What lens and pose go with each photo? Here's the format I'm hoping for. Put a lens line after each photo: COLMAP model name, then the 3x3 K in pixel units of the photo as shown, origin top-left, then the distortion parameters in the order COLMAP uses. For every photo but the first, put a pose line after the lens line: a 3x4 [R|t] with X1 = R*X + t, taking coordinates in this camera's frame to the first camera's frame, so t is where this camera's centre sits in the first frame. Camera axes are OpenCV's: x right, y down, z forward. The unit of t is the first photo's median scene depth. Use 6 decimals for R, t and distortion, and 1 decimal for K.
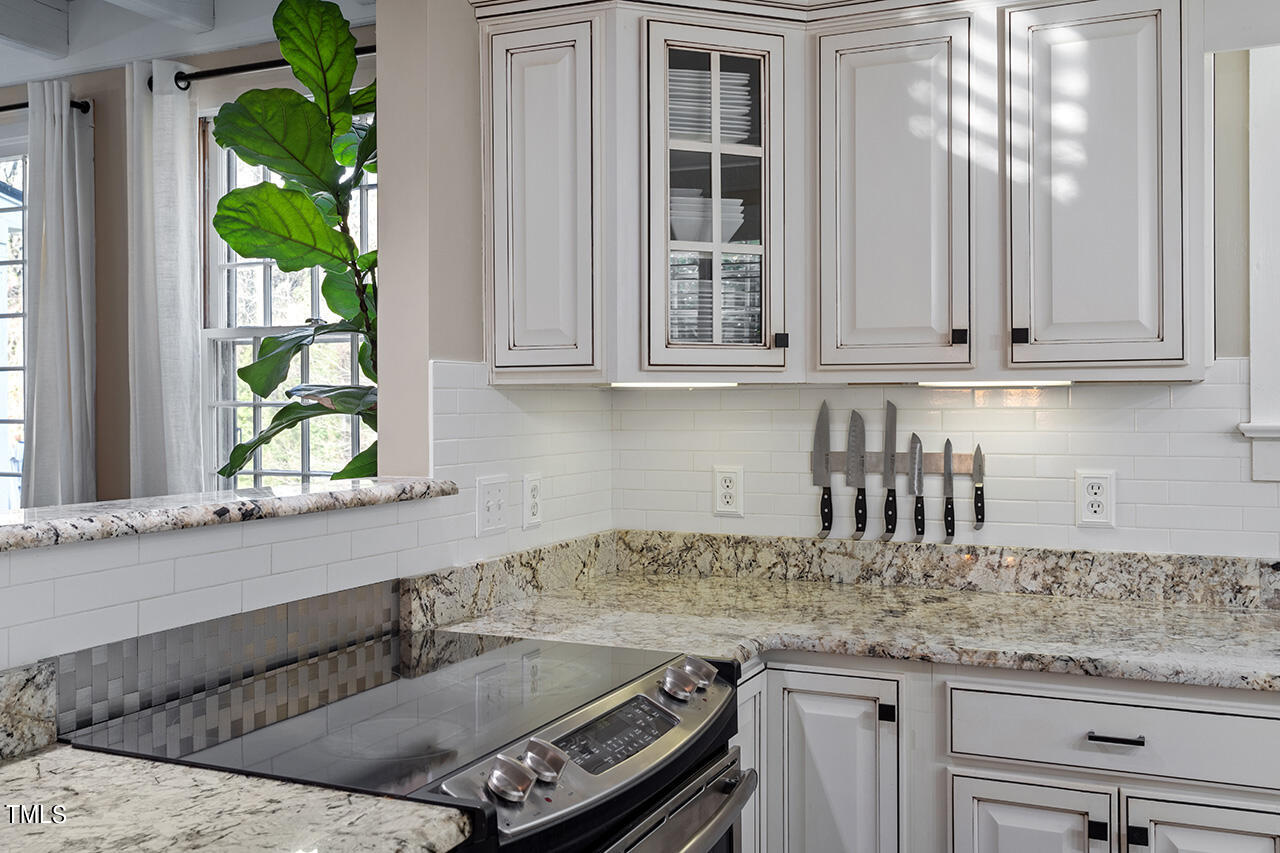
lens RADIAL K [[1194.3, 0, 644.3], [0, 1194.3, 393.8], [0, 0, 1]] dist [0.013851, -0.008632]
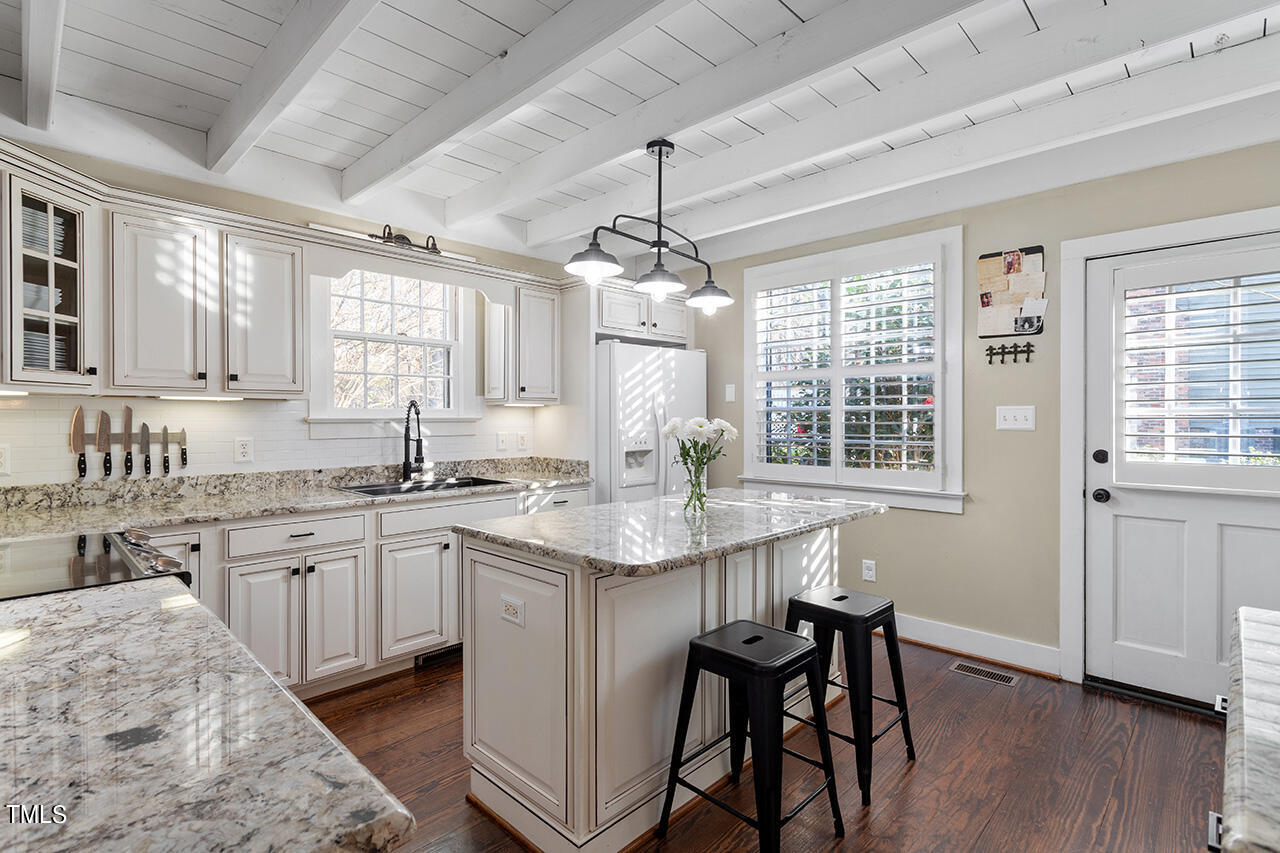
lens RADIAL K [[614.1, 0, 640.0], [0, 614.1, 426.5], [0, 0, 1]] dist [0.000537, -0.000443]
pose [[0.343958, -0.010378, 0.938928, -0.480983], [-0.008043, 0.999870, 0.013998, 0.020269], [-0.938950, -0.012367, 0.343830, -0.120713]]
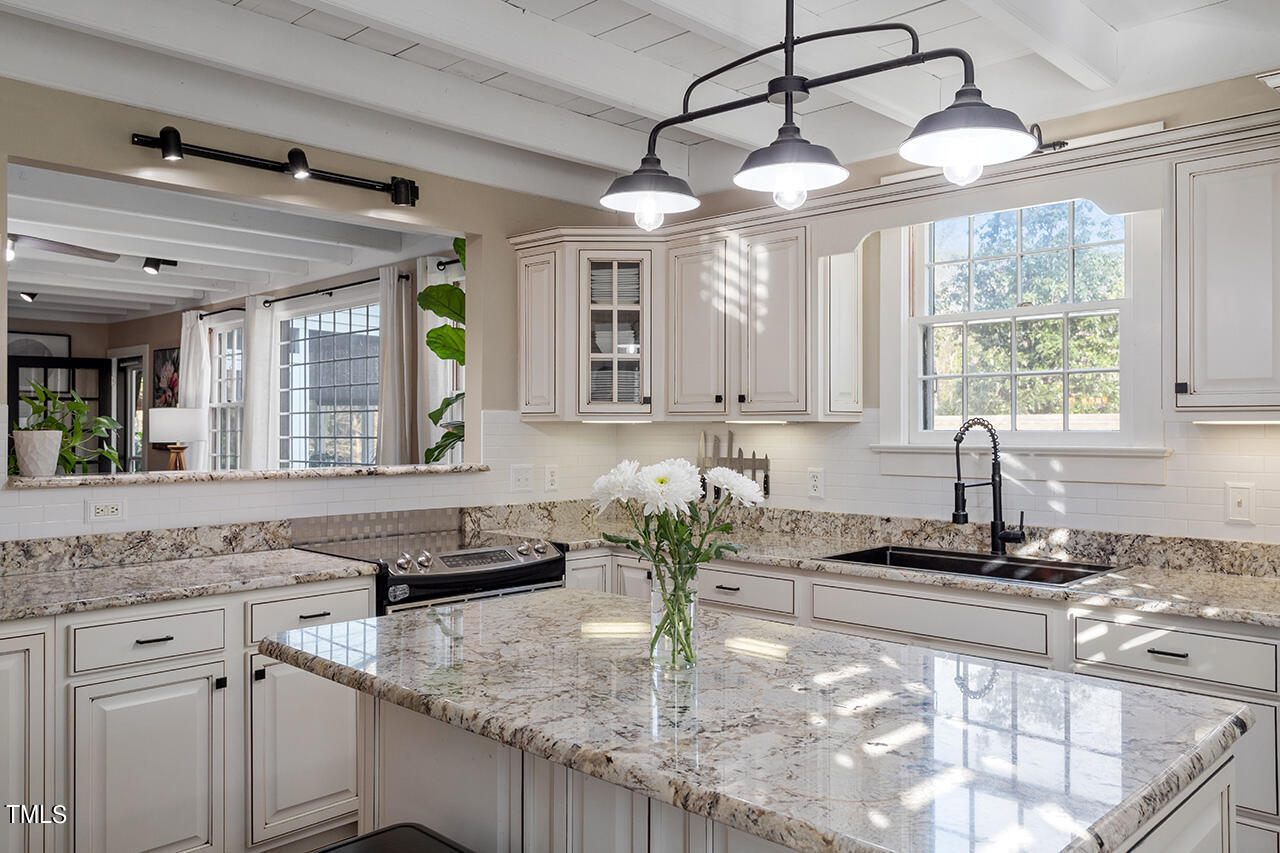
lens RADIAL K [[971.7, 0, 640.0], [0, 971.7, 426.5], [0, 0, 1]] dist [0.002502, 0.001446]
pose [[0.938779, 0.005298, -0.344479, 0.664247], [-0.003023, 0.999970, 0.007142, -0.012184], [0.344507, -0.005663, 0.938767, -0.547412]]
